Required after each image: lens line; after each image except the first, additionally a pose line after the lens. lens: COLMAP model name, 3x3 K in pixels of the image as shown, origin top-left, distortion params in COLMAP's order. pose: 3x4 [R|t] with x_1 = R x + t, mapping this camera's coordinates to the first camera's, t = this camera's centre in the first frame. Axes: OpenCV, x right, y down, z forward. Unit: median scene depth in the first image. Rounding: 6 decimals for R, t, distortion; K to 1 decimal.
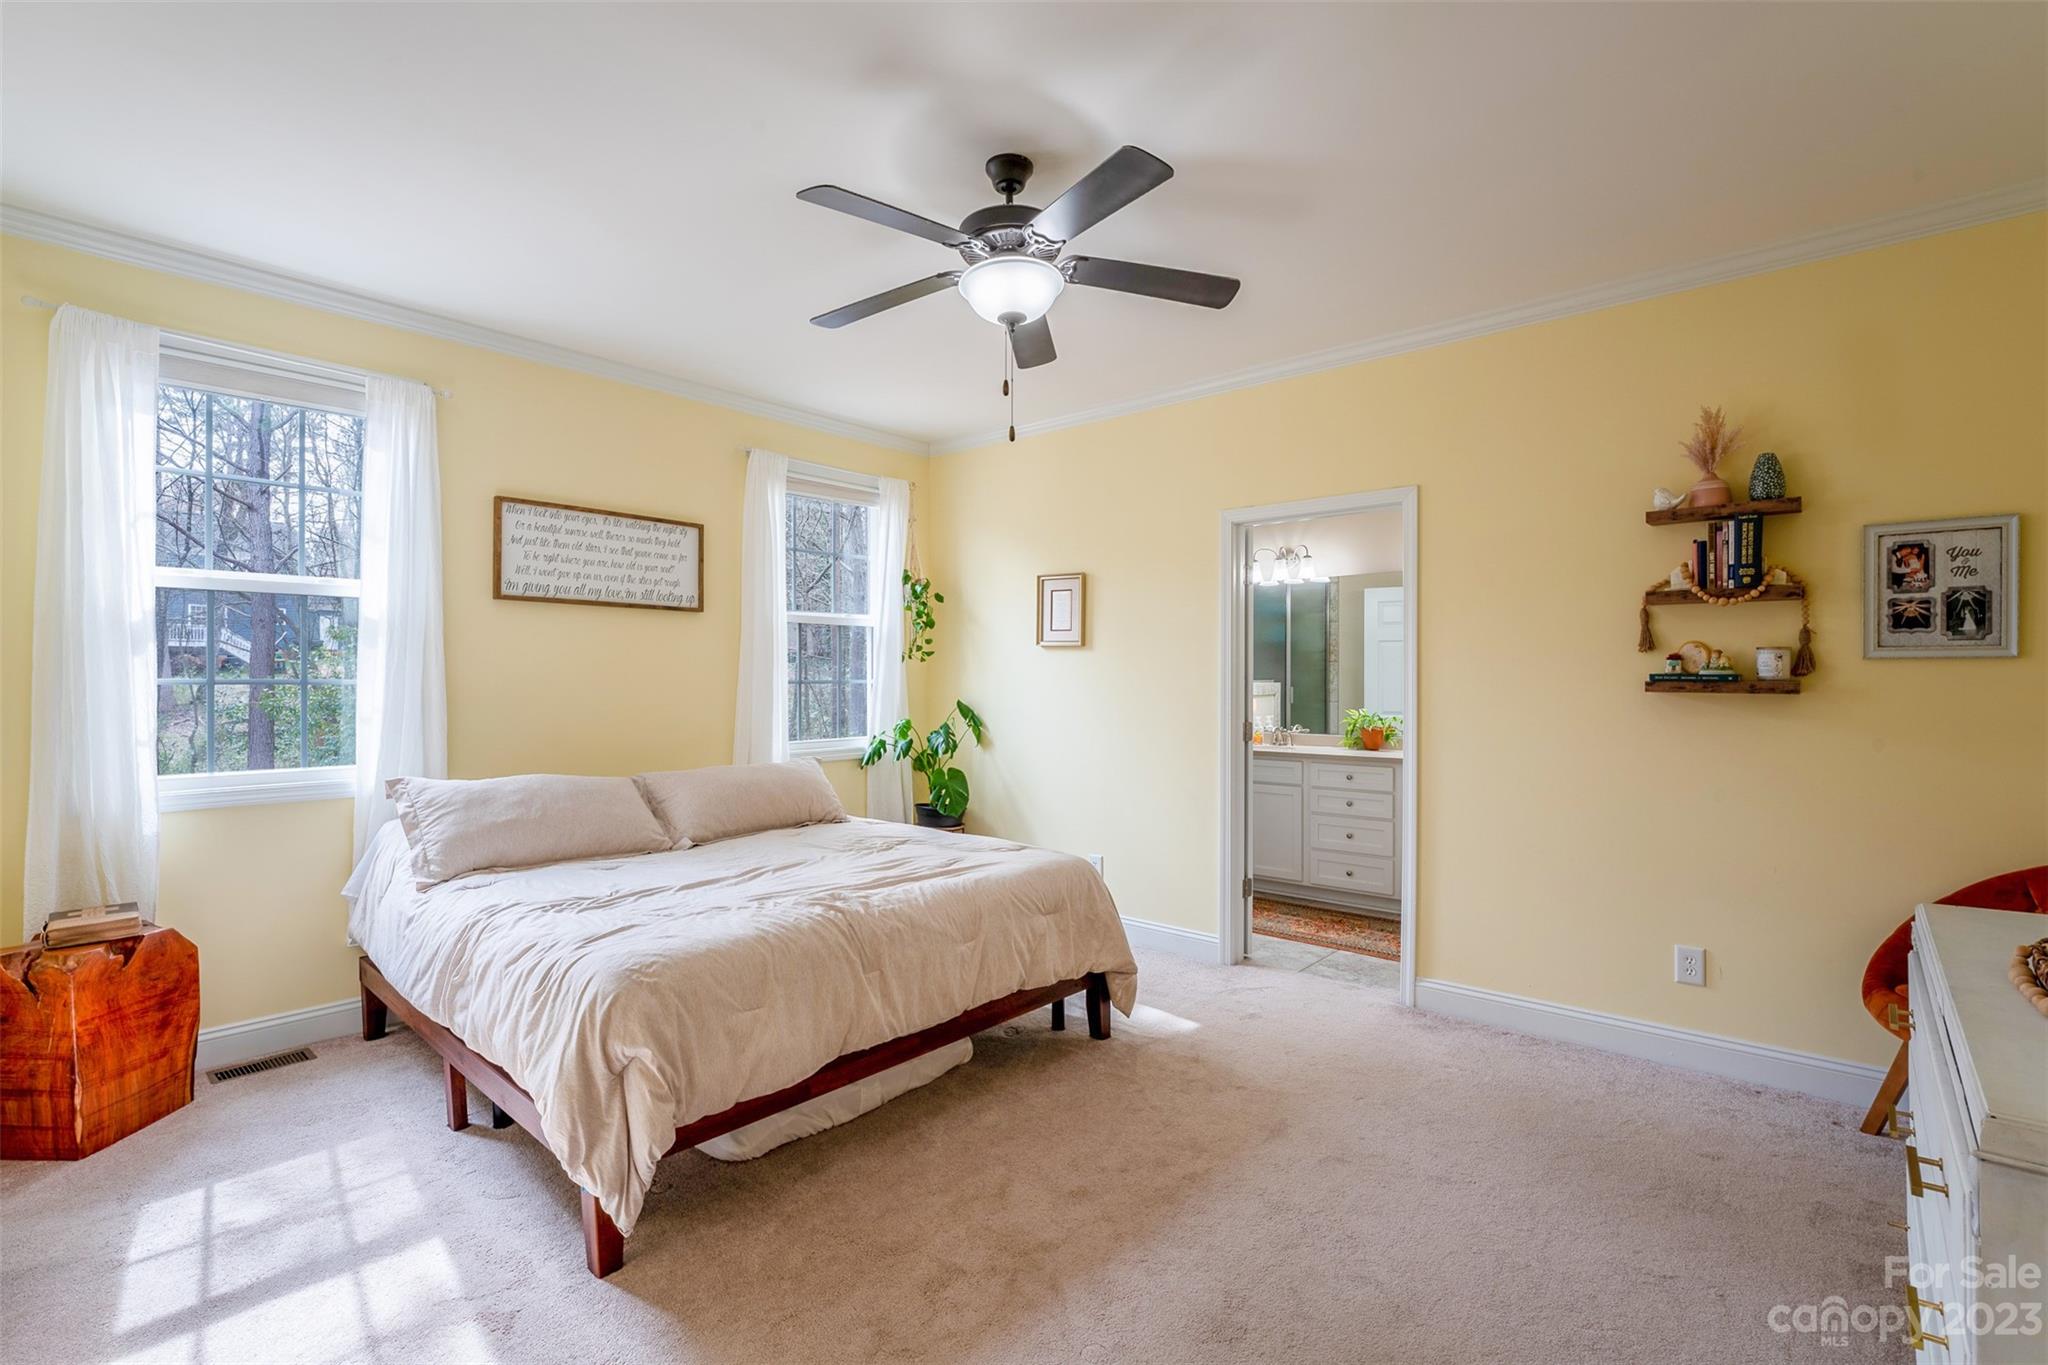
lens RADIAL K [[929.7, 0, 1011.9], [0, 929.7, 683.1], [0, 0, 1]] dist [-0.006962, 0.000683]
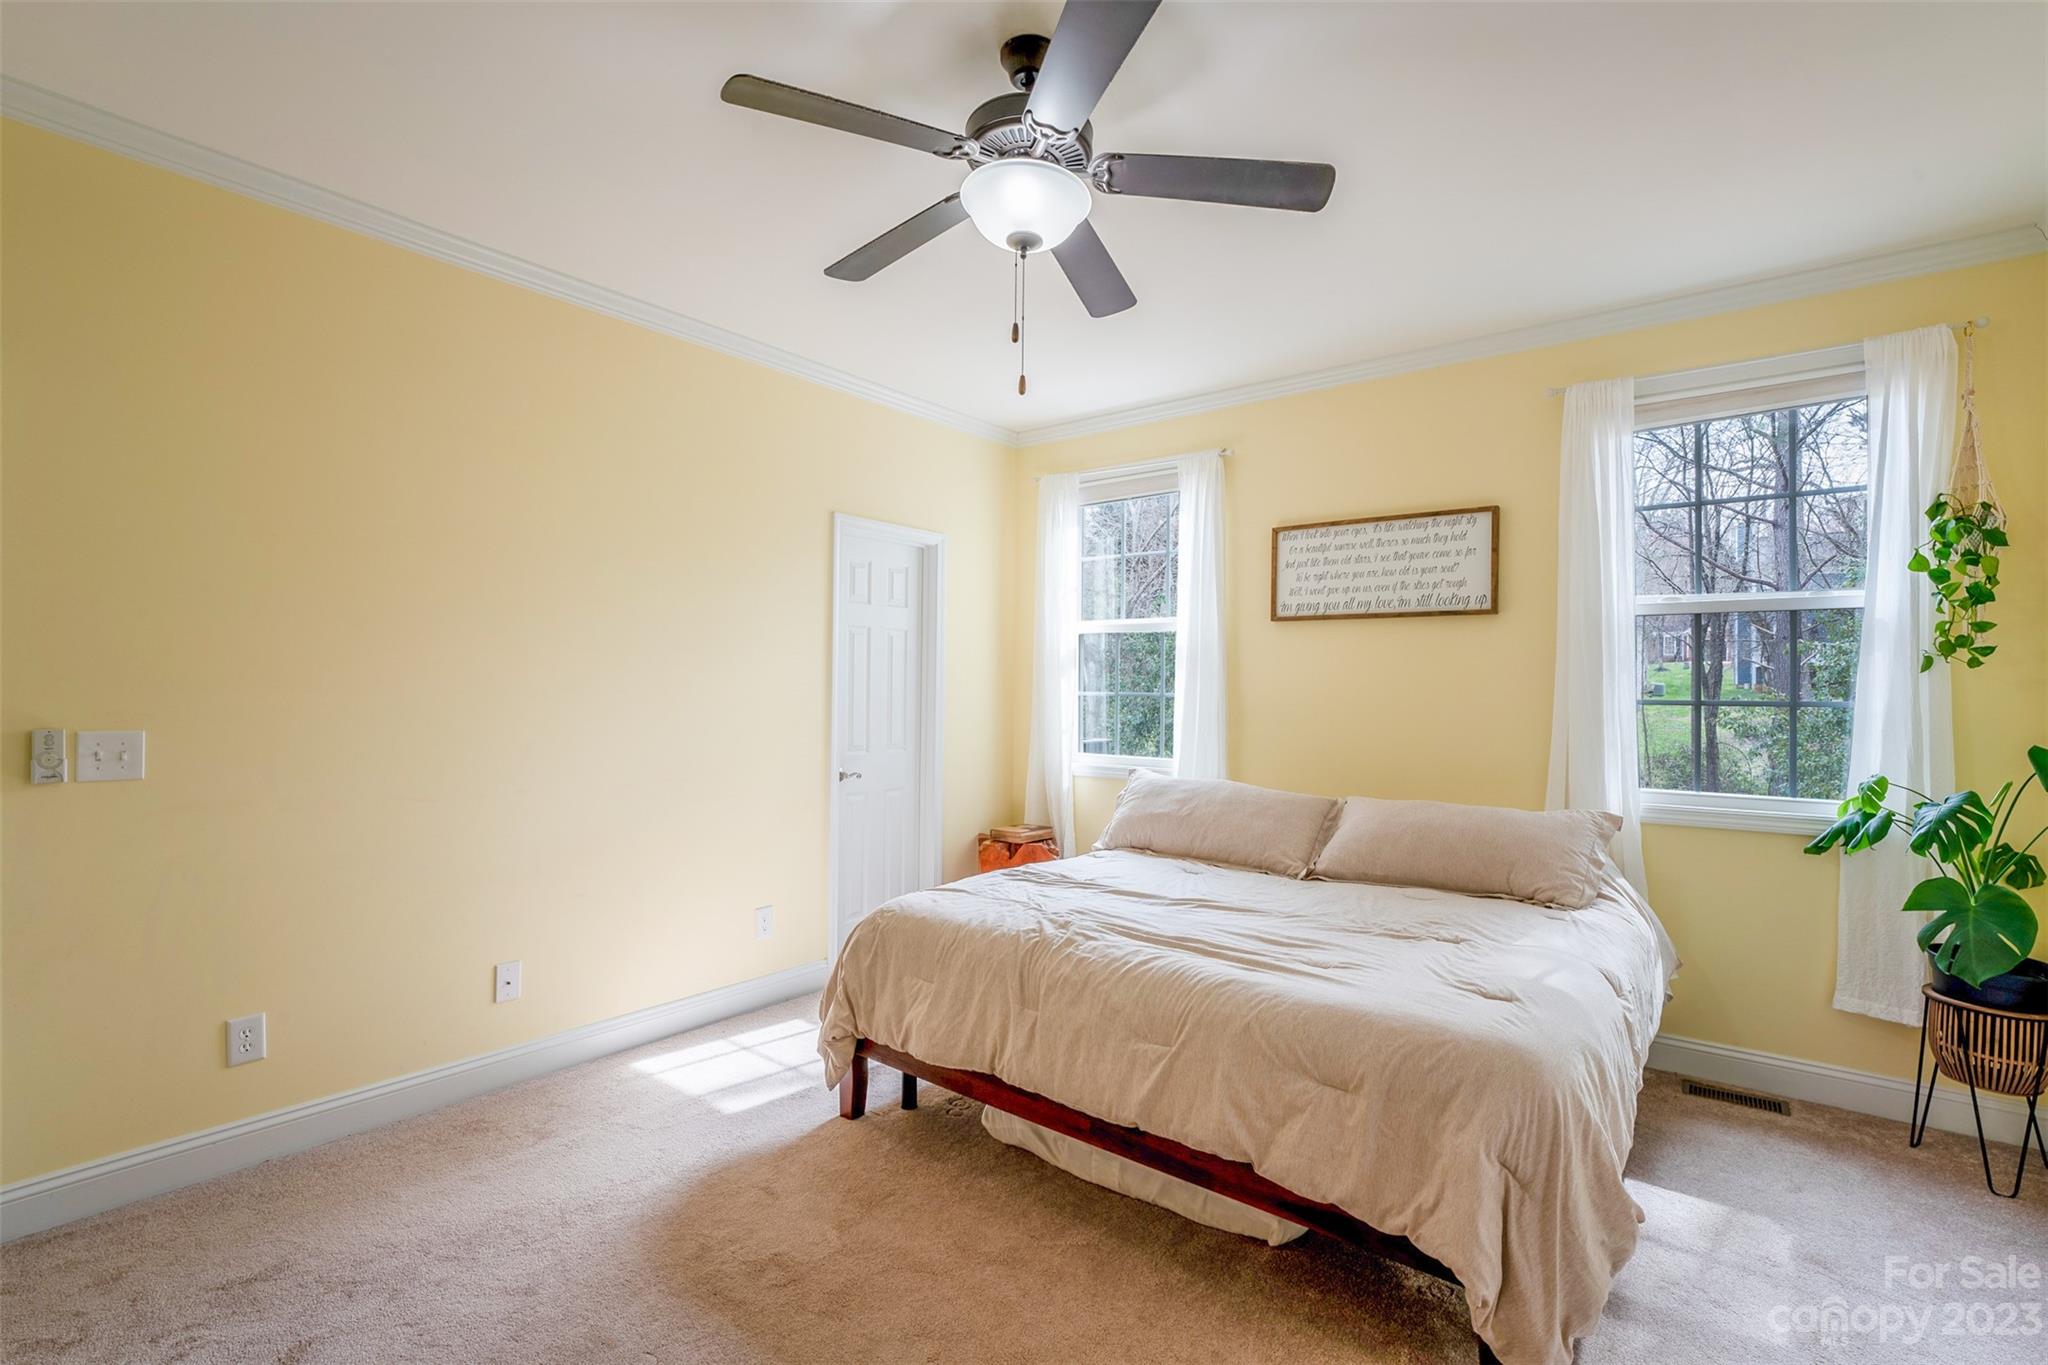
lens RADIAL K [[929.7, 0, 1010.1], [0, 929.7, 676.0], [0, 0, 1]] dist [-0.006962, 0.000683]
pose [[0.050799, -0.015117, -0.998594, 0.495054], [-0.016063, 0.999744, -0.015951, -0.002892], [0.998580, 0.016851, 0.050543, 0.591914]]
